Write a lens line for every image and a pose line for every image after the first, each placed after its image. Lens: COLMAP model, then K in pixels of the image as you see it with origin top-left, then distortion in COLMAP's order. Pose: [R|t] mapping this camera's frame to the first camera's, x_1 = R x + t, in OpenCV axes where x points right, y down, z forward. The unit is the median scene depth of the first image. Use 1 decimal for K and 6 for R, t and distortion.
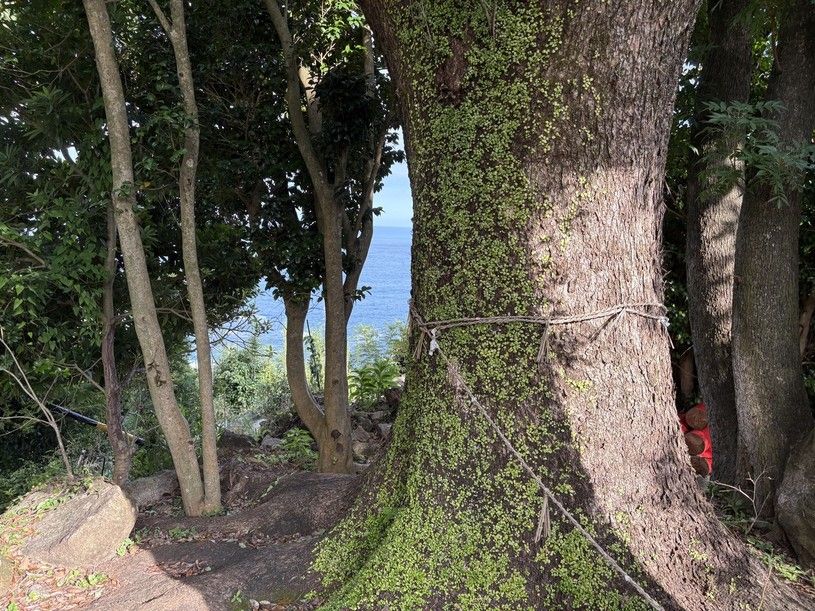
lens RADIAL K [[616.8, 0, 407.5], [0, 616.8, 305.5], [0, 0, 1]] dist [0.002820, 0.000649]
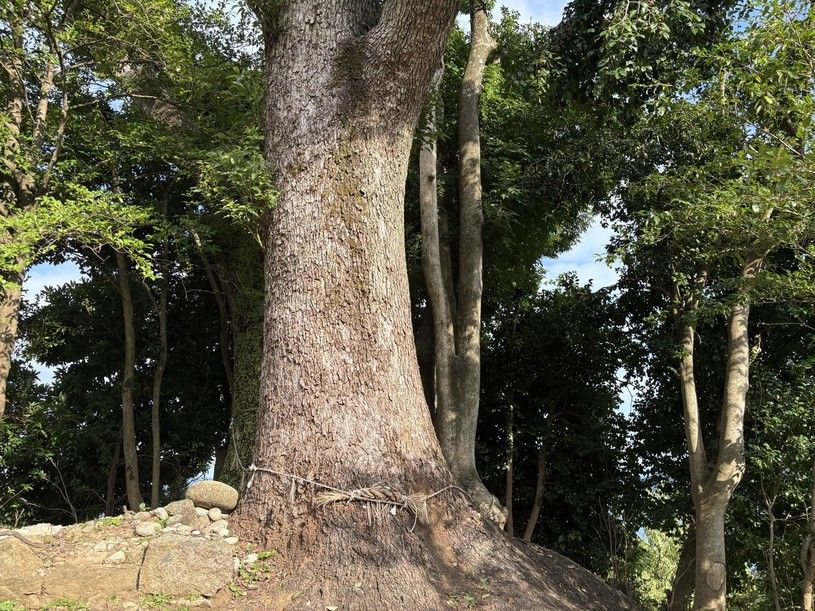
lens RADIAL K [[616.8, 0, 407.5], [0, 616.8, 305.5], [0, 0, 1]] dist [0.002820, 0.000649]
pose [[0.996462, -0.058128, -0.060696, 0.613760], [0.031274, 0.926827, -0.374184, 0.380950], [0.078005, 0.370962, 0.925366, -0.935762]]
